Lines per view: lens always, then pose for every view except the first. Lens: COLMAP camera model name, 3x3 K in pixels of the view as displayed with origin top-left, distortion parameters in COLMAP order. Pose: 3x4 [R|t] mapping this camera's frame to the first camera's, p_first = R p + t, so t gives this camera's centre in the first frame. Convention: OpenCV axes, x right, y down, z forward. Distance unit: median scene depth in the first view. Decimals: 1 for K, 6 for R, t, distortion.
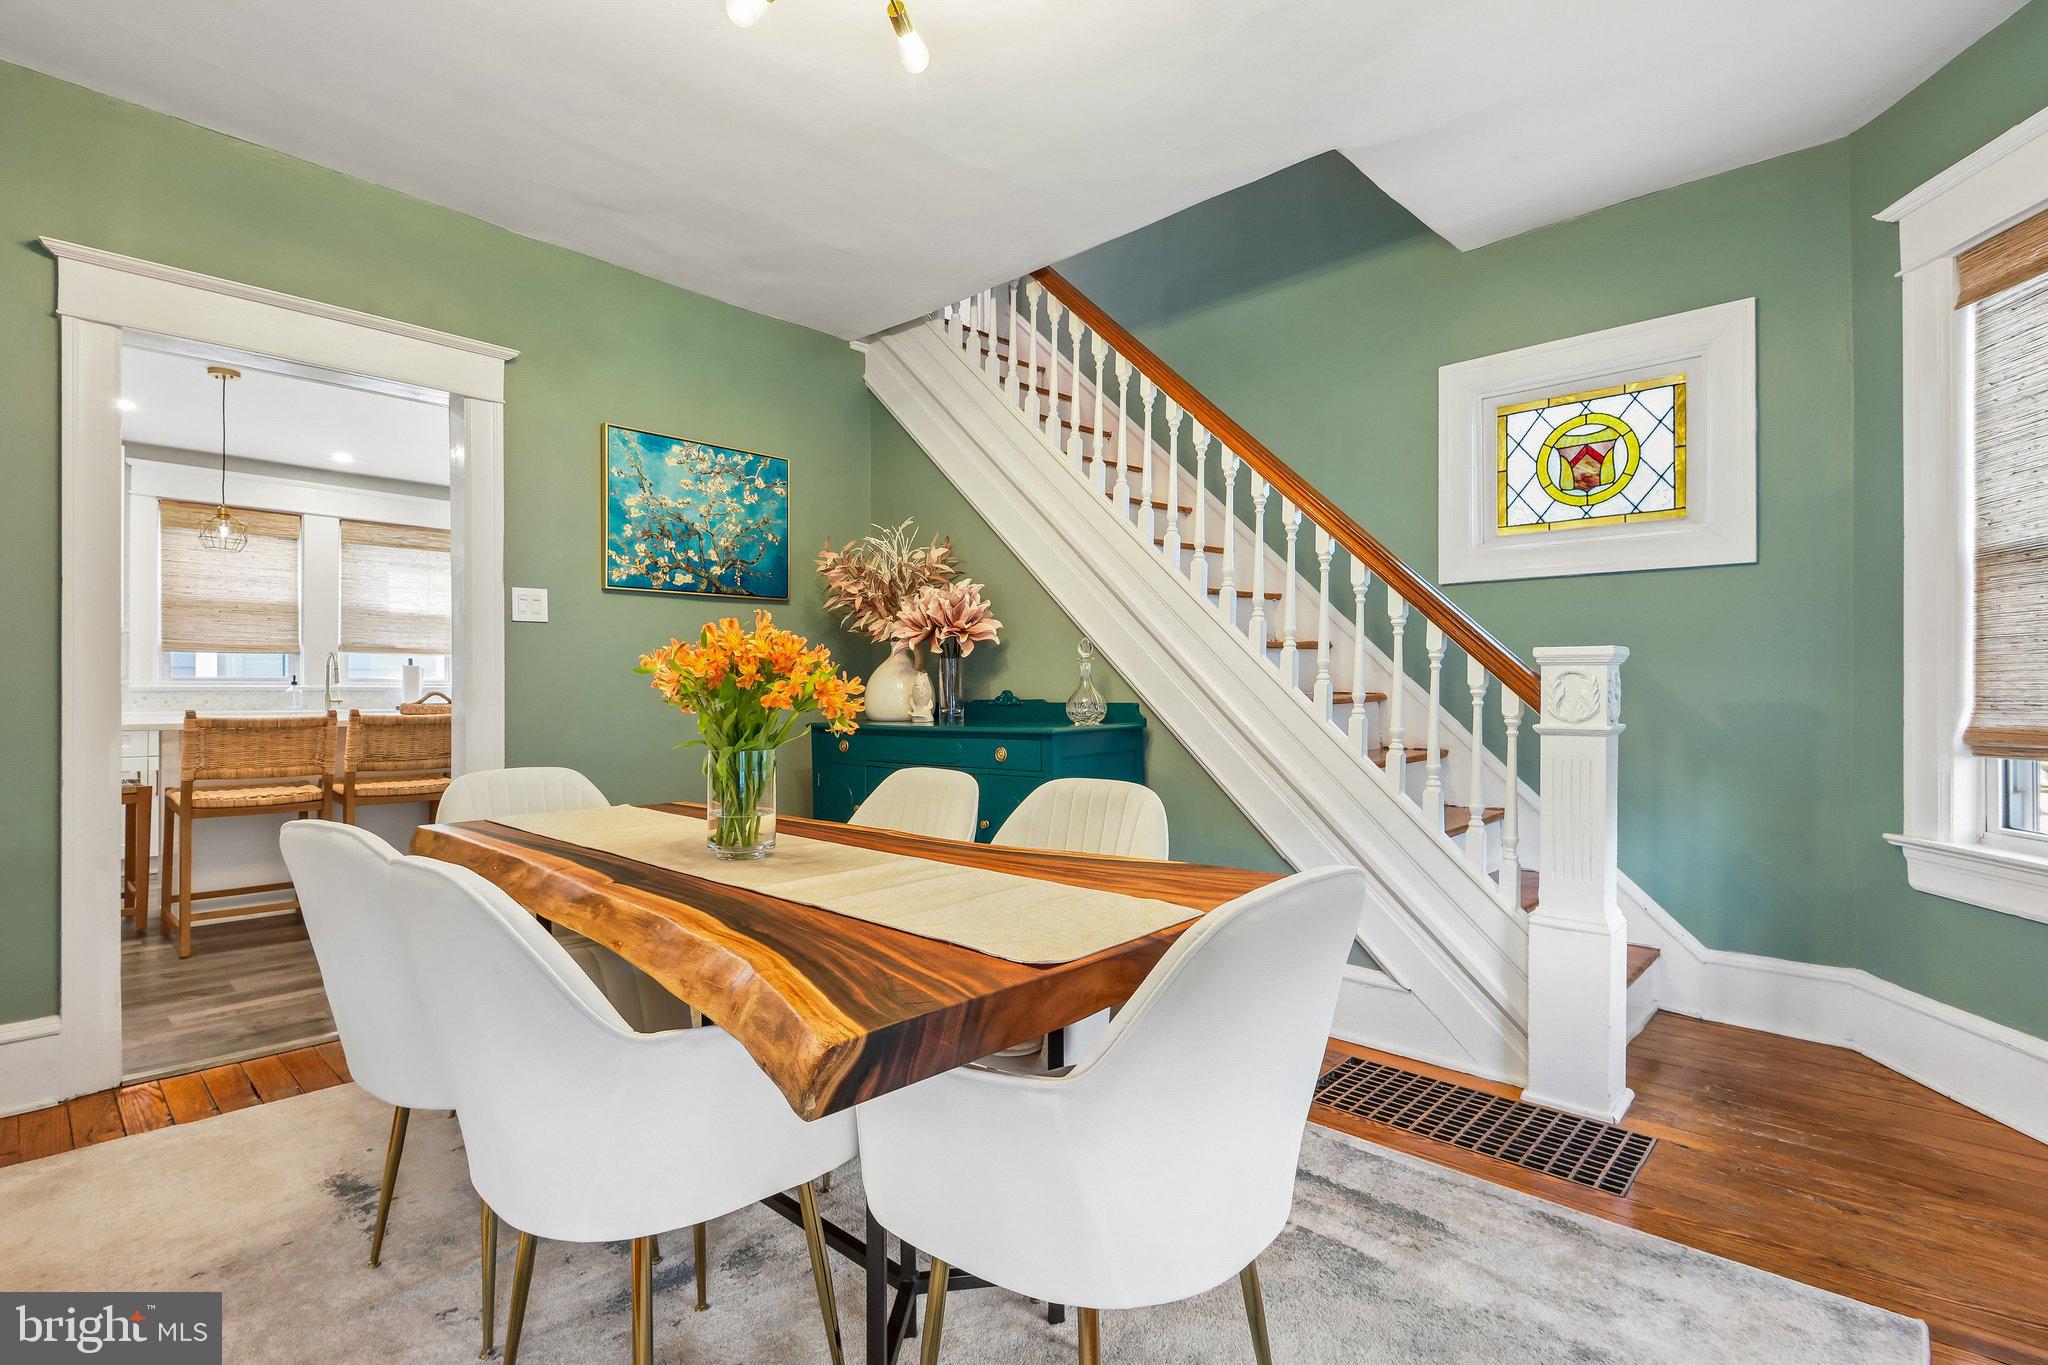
lens RADIAL K [[987.3, 0, 1027.0], [0, 987.3, 686.2], [0, 0, 1]] dist [0.001910, 0.000558]
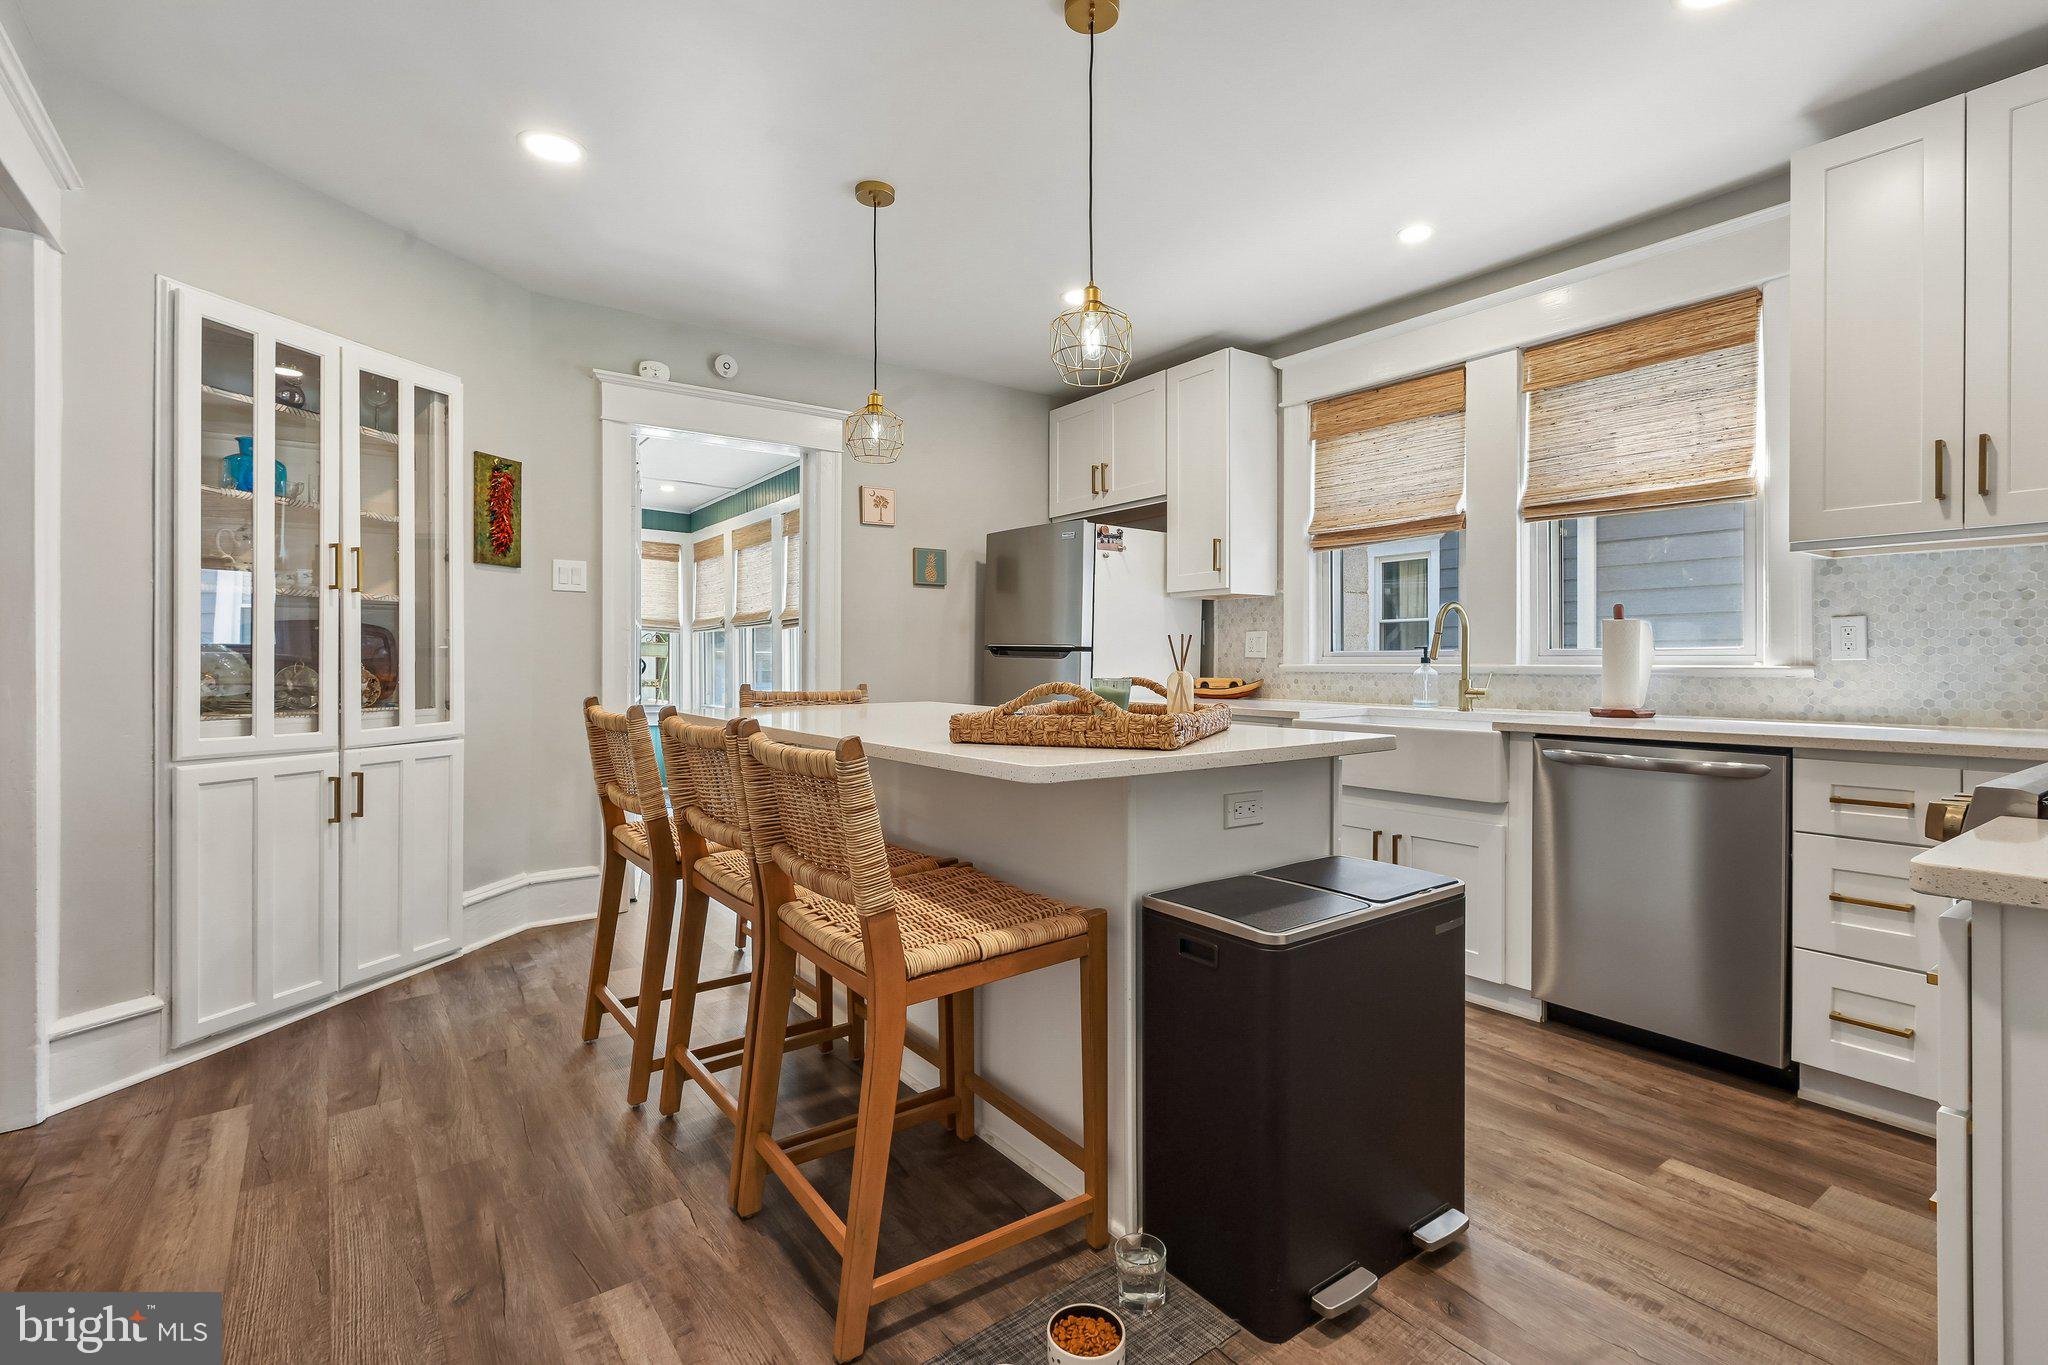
lens RADIAL K [[987.3, 0, 1033.4], [0, 987.3, 665.8], [0, 0, 1]] dist [0.001910, 0.000558]
pose [[-0.195553, -0.000148, -0.980693, -0.131183], [0.001173, 0.999999, -0.000385, 0.000735], [0.980692, -0.001226, -0.195553, 0.909468]]
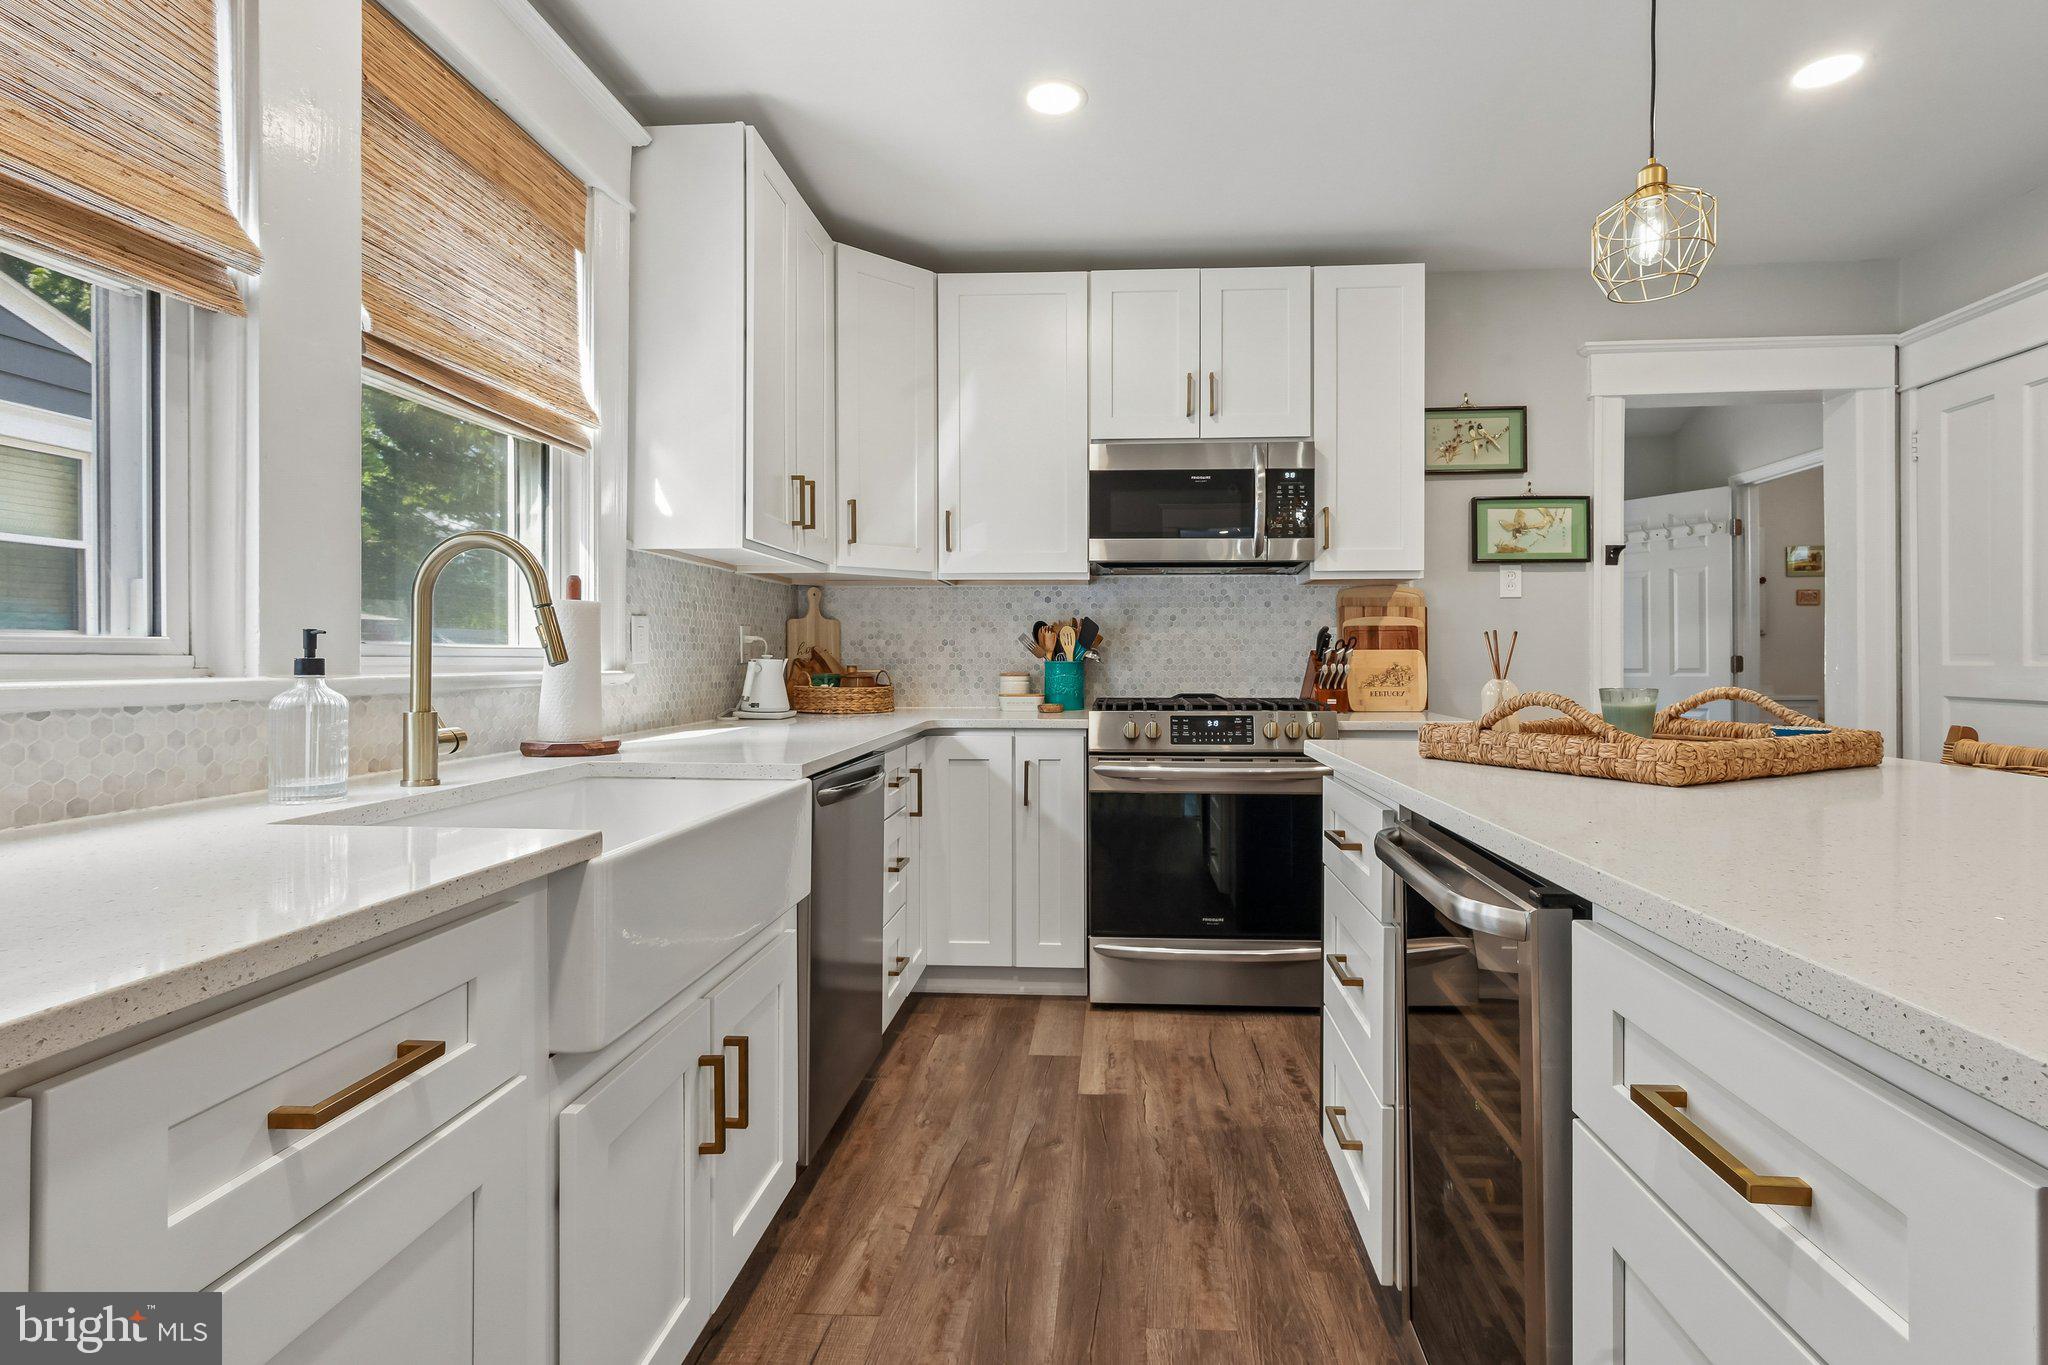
lens RADIAL K [[987.3, 0, 1044.9], [0, 987.3, 673.6], [0, 0, 1]] dist [0.001910, 0.000558]
pose [[0.780115, -0.011670, 0.625527, -0.785990], [0.002208, 0.999871, 0.015901, -0.004049], [-0.625632, -0.011024, 0.780040, 0.754525]]
